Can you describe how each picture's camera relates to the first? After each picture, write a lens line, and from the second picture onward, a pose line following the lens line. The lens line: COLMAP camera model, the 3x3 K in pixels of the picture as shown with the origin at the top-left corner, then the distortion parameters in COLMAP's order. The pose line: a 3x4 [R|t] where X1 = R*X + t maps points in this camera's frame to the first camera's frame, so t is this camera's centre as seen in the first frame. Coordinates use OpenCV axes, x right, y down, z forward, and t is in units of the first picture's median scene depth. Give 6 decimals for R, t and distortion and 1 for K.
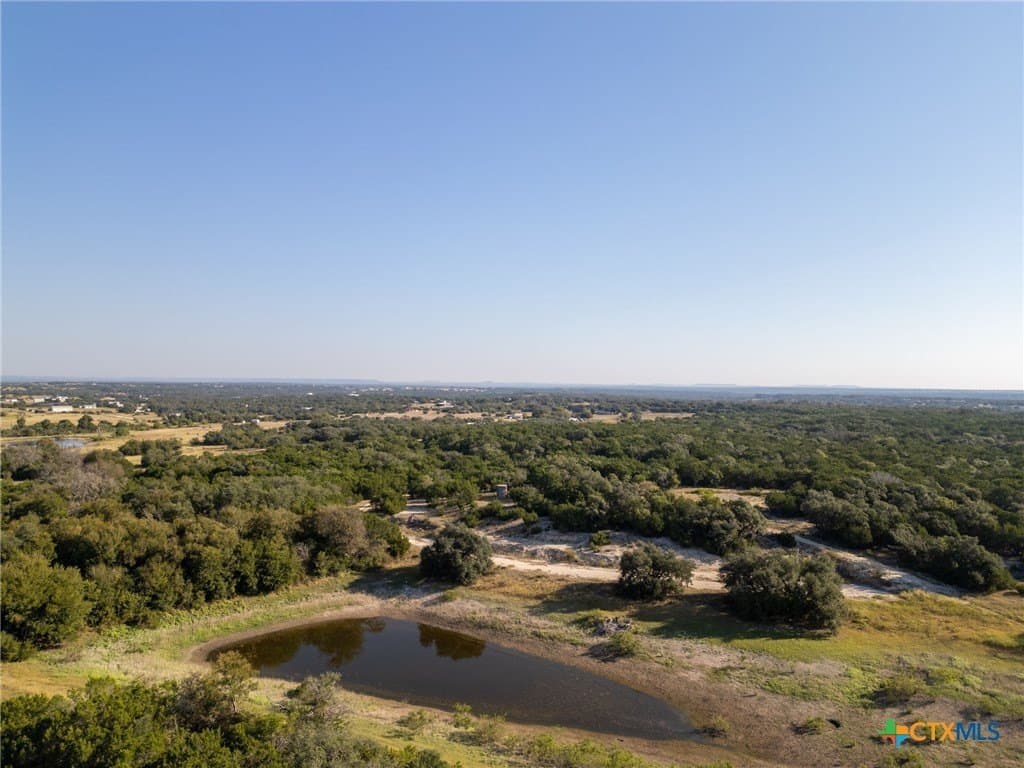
lens RADIAL K [[717.8, 0, 513.0], [0, 717.8, 385.9], [0, 0, 1]] dist [0.092593, -0.089601]
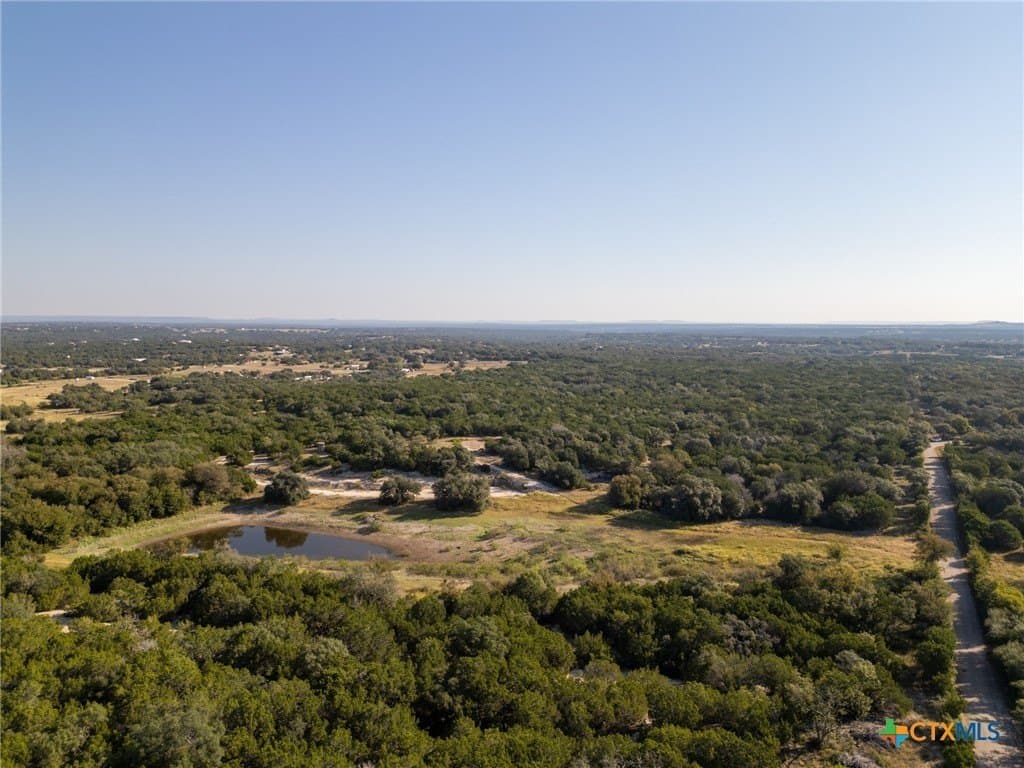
lens RADIAL K [[717.8, 0, 513.0], [0, 717.8, 385.9], [0, 0, 1]] dist [0.092593, -0.089601]
pose [[0.978101, -0.026047, 0.206496, 0.091749], [0.007798, 0.996028, 0.088703, -0.146973], [-0.207986, -0.085150, 0.974418, -0.717226]]
